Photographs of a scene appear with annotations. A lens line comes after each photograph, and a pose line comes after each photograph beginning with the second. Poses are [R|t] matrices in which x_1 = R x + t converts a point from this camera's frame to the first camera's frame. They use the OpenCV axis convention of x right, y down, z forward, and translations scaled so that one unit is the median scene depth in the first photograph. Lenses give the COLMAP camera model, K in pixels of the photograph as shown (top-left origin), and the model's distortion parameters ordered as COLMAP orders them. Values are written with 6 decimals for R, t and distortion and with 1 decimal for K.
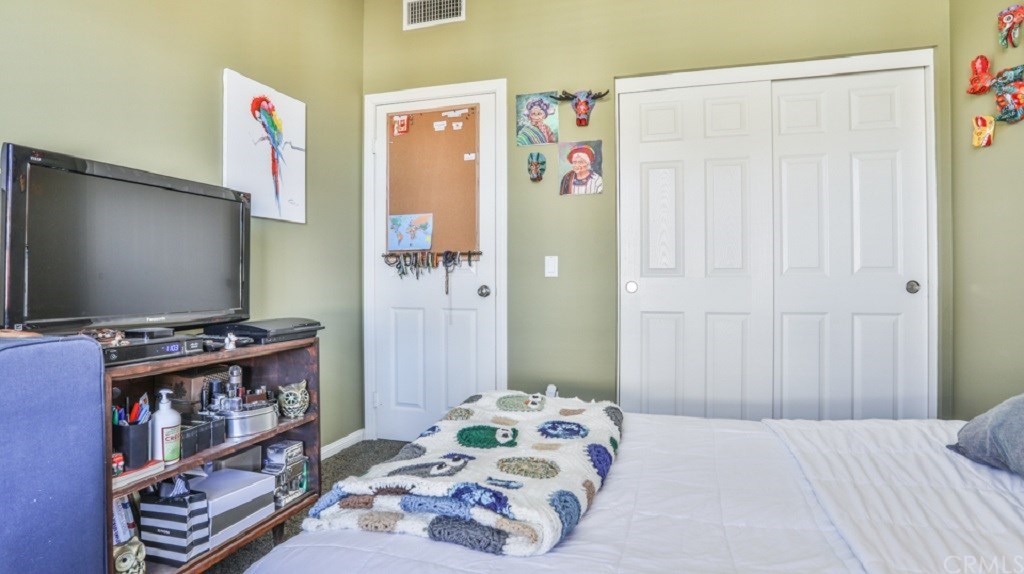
lens RADIAL K [[543.9, 0, 511.4], [0, 543.9, 282.9], [0, 0, 1]] dist [-0.019101, 0.005272]
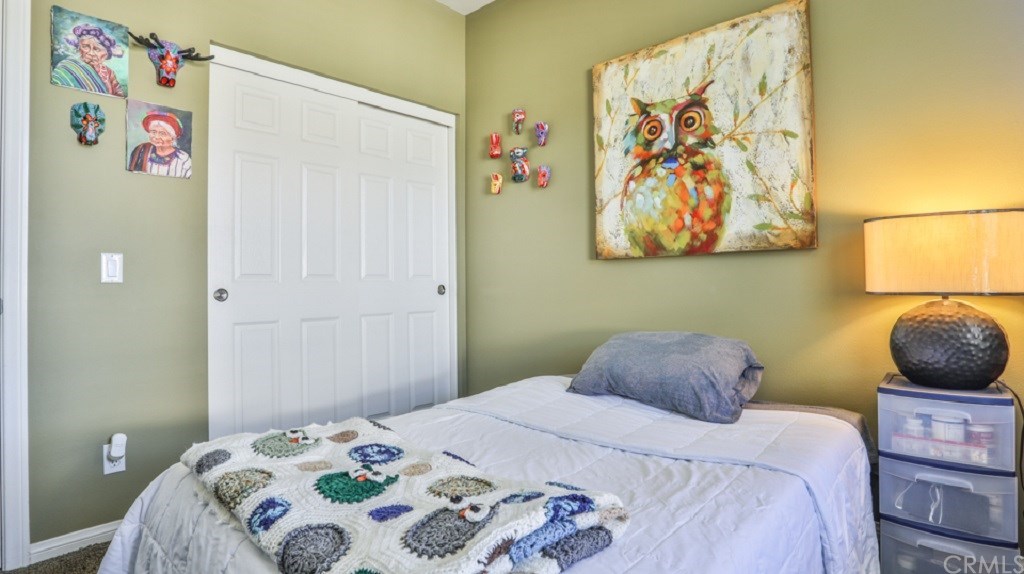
lens RADIAL K [[543.9, 0, 509.4], [0, 543.9, 283.7], [0, 0, 1]] dist [-0.019101, 0.005272]
pose [[0.438315, -0.004510, 0.898810, -0.340227], [0.017610, 0.999839, -0.003571, -0.000071], [-0.898649, 0.017394, 0.438324, 0.234374]]
